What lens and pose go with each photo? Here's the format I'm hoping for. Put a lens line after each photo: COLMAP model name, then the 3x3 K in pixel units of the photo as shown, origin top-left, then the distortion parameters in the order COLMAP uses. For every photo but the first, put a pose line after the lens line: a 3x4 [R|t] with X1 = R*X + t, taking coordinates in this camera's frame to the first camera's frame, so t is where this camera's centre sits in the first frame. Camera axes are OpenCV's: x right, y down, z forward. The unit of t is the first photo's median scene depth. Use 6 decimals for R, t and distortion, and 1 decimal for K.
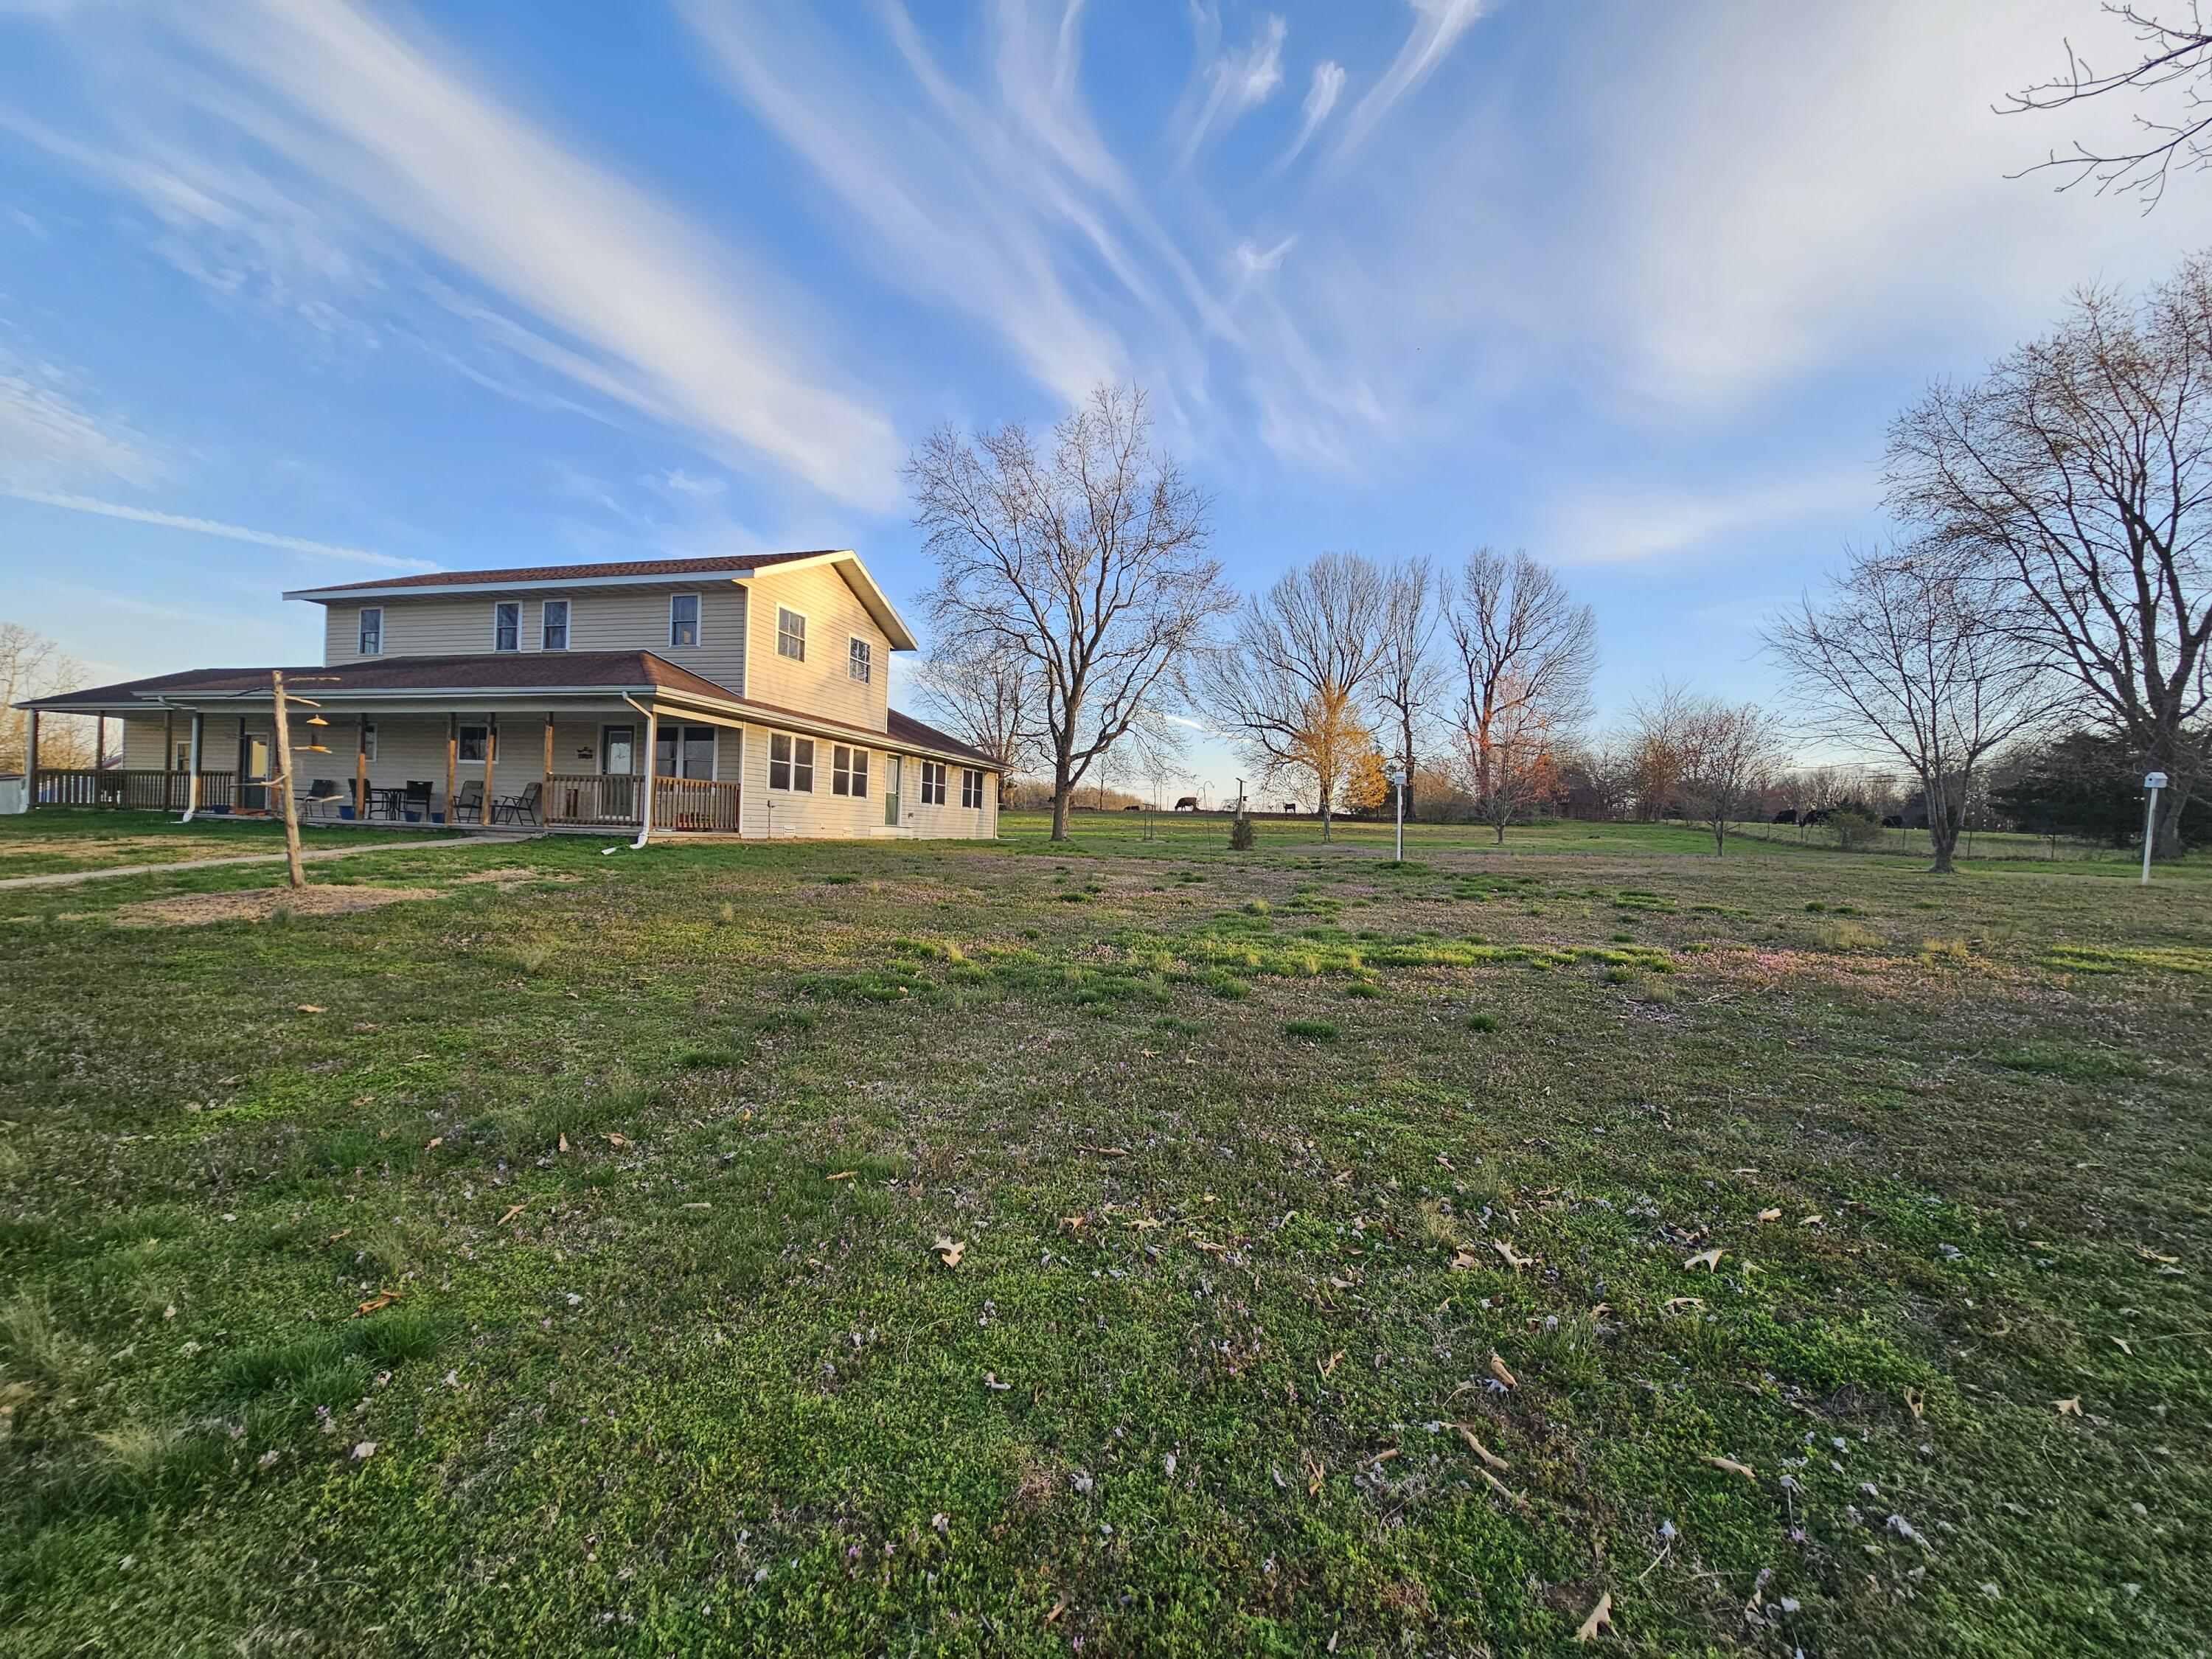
lens RADIAL K [[904.6, 0, 1097.1], [0, 904.6, 833.9], [0, 0, 1]] dist [-0.000780, 0.000076]
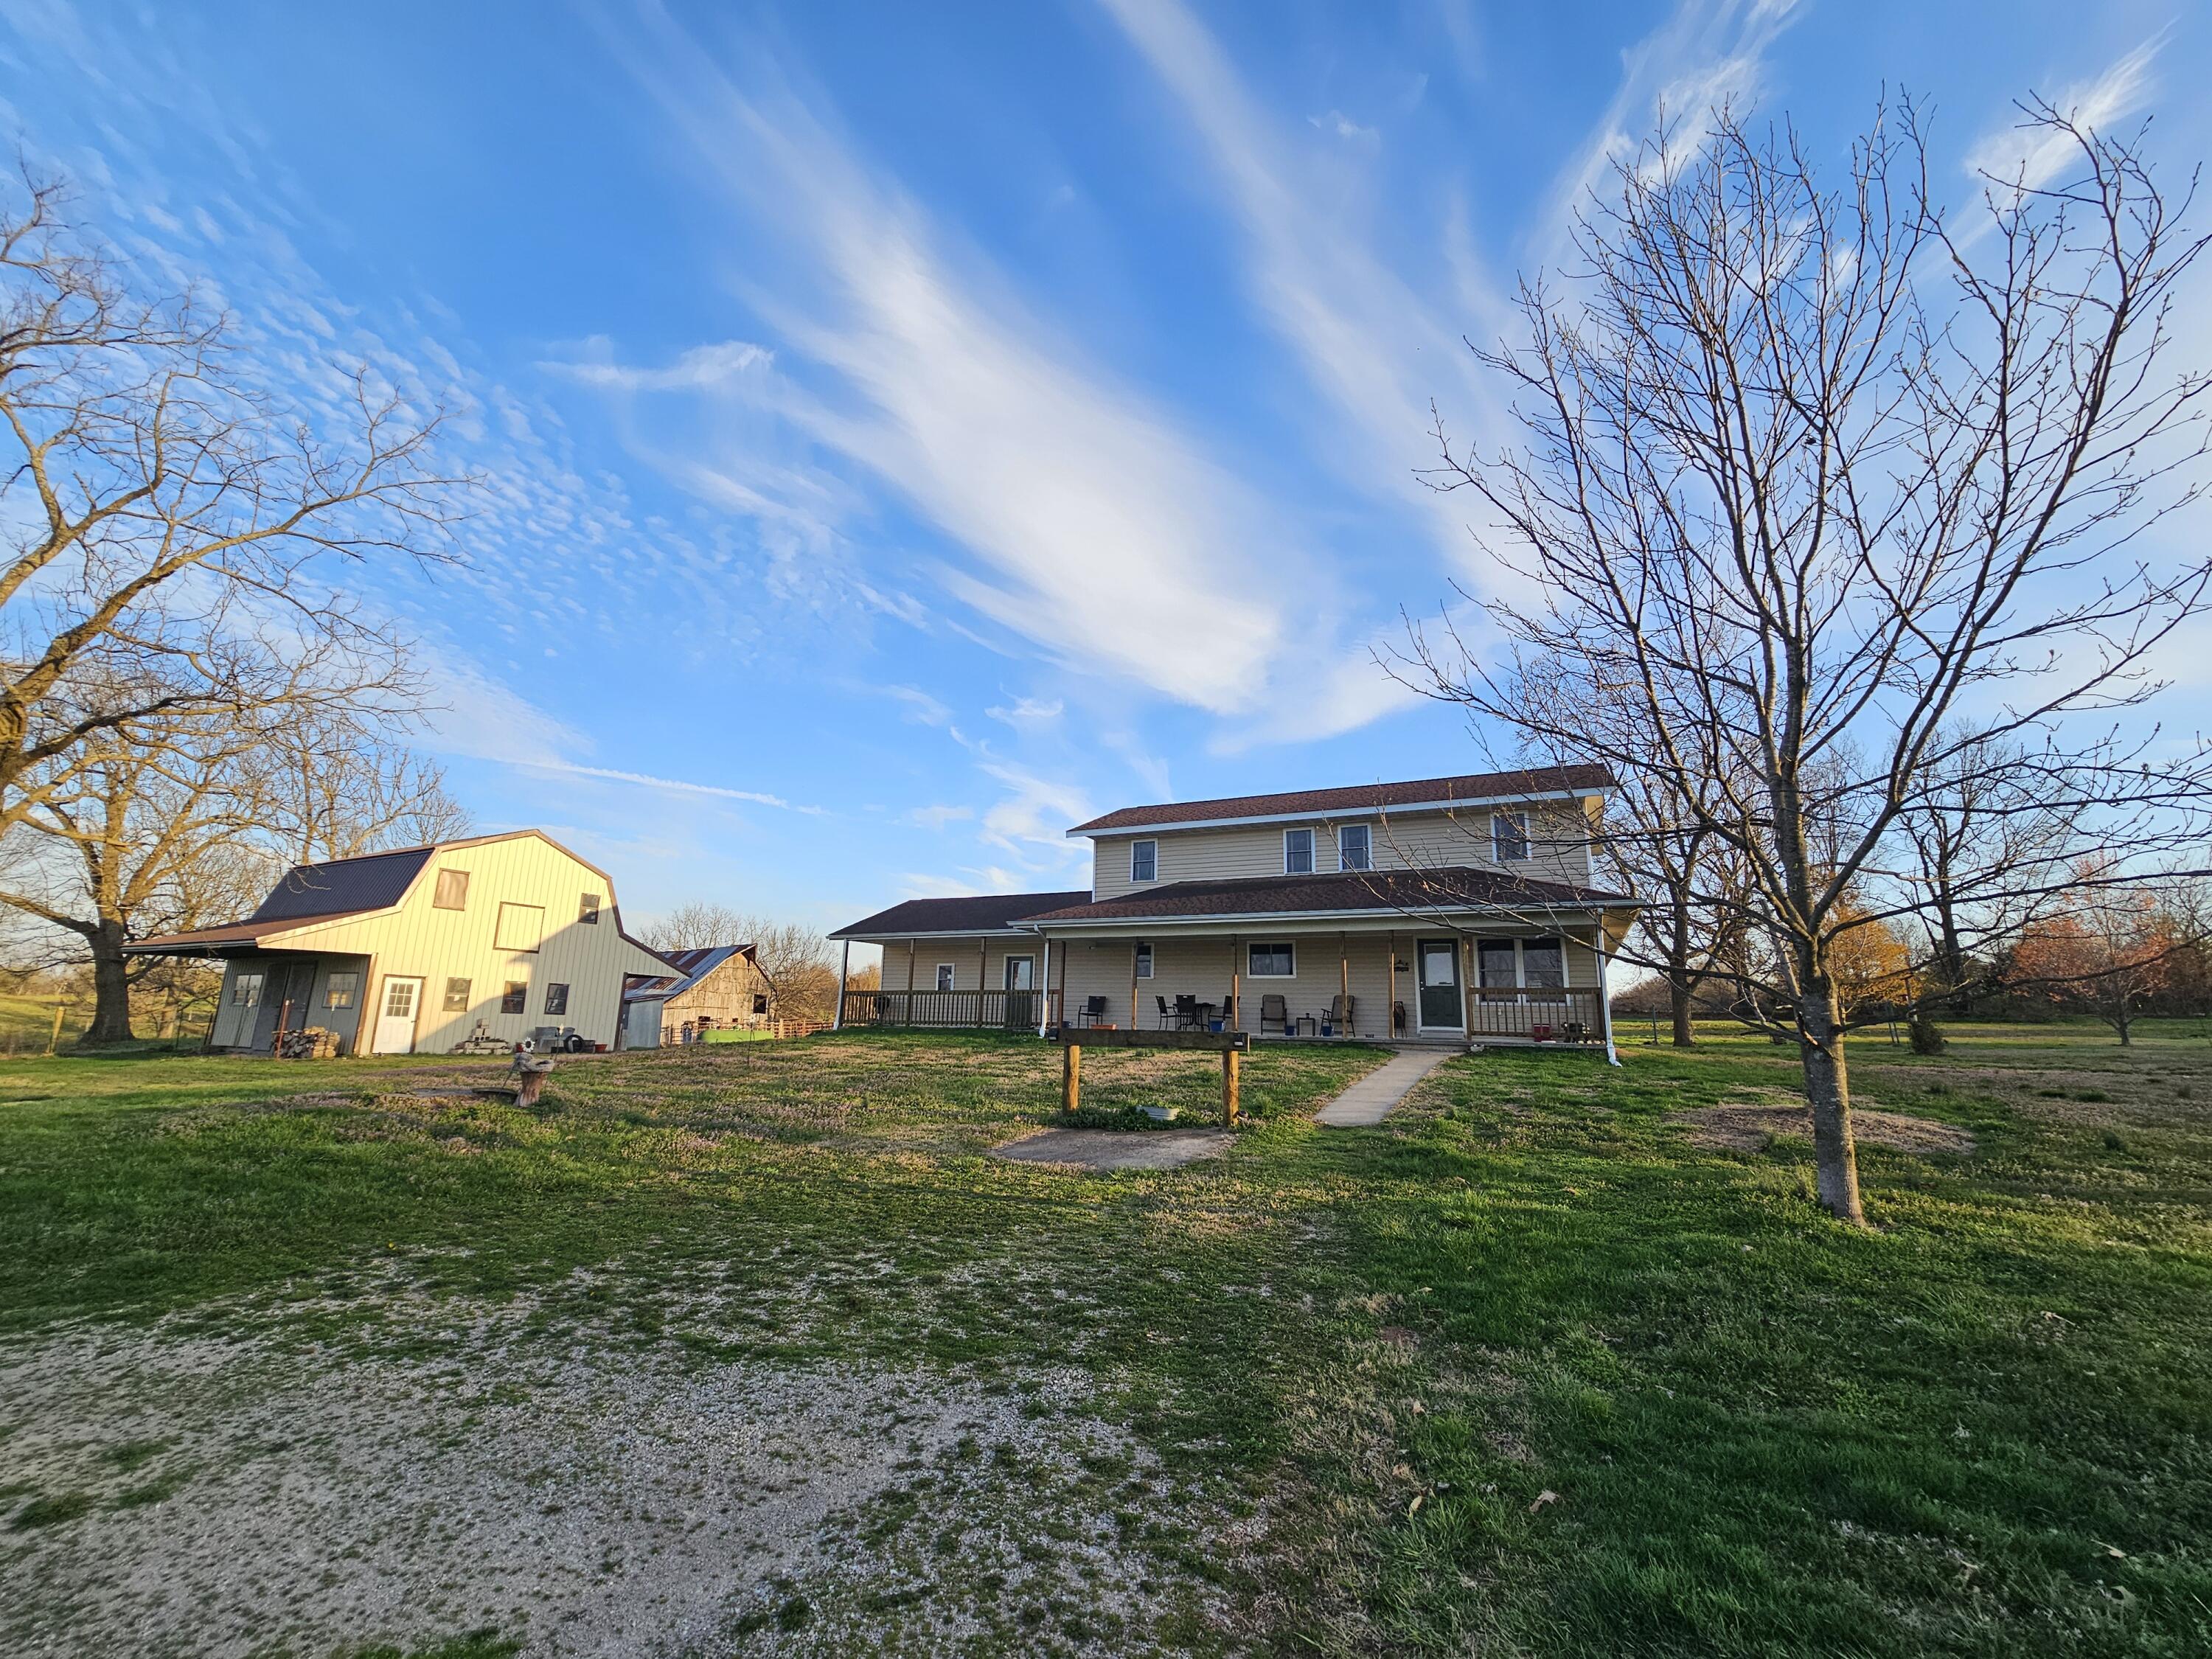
lens RADIAL K [[904.6, 0, 1097.1], [0, 904.6, 833.9], [0, 0, 1]] dist [-0.000780, 0.000076]
pose [[0.980103, -0.052128, -0.191520, -0.541494], [0.008496, 0.975031, -0.221908, -0.007249], [0.198306, 0.215866, 0.956074, -0.075333]]
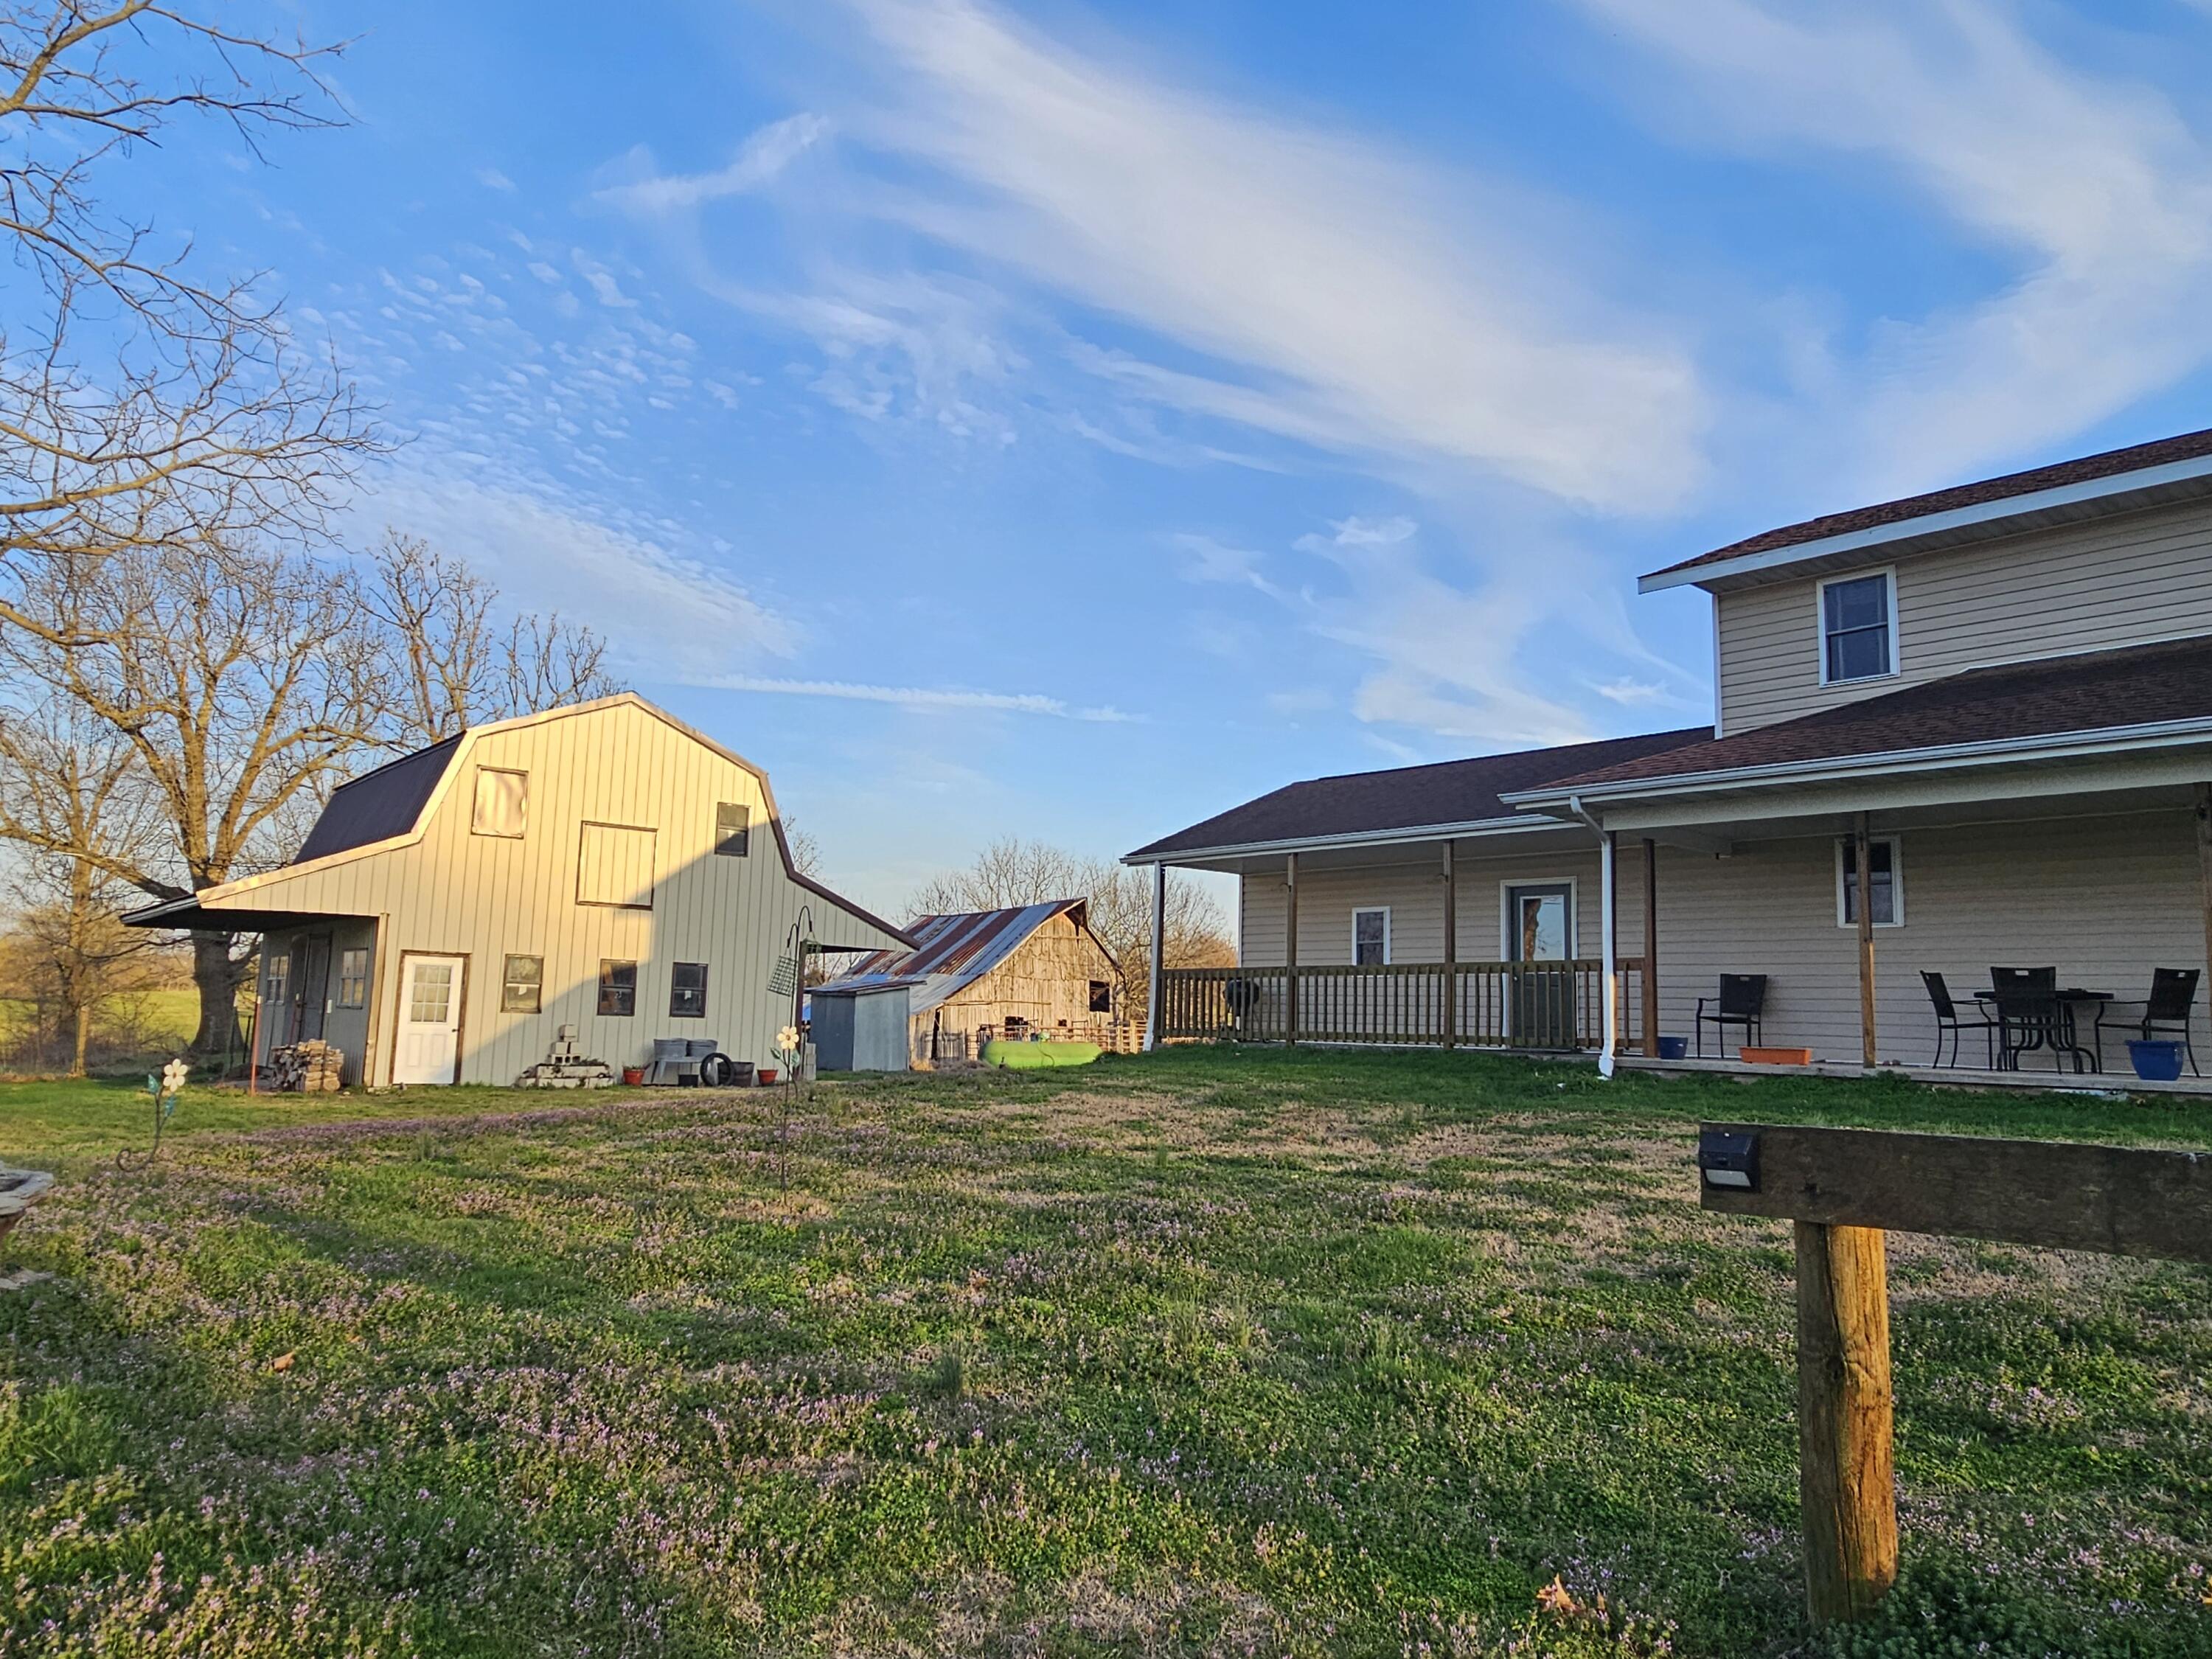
lens RADIAL K [[1453.1, 0, 1106.0], [0, 1453.1, 829.5], [0, 0, 1]] dist [0.000427, -0.006693]
pose [[0.839585, -0.081858, -0.537025, -0.621874], [-0.000717, 0.988413, -0.151784, -0.018783], [0.543227, 0.127821, 0.829799, 0.200474]]
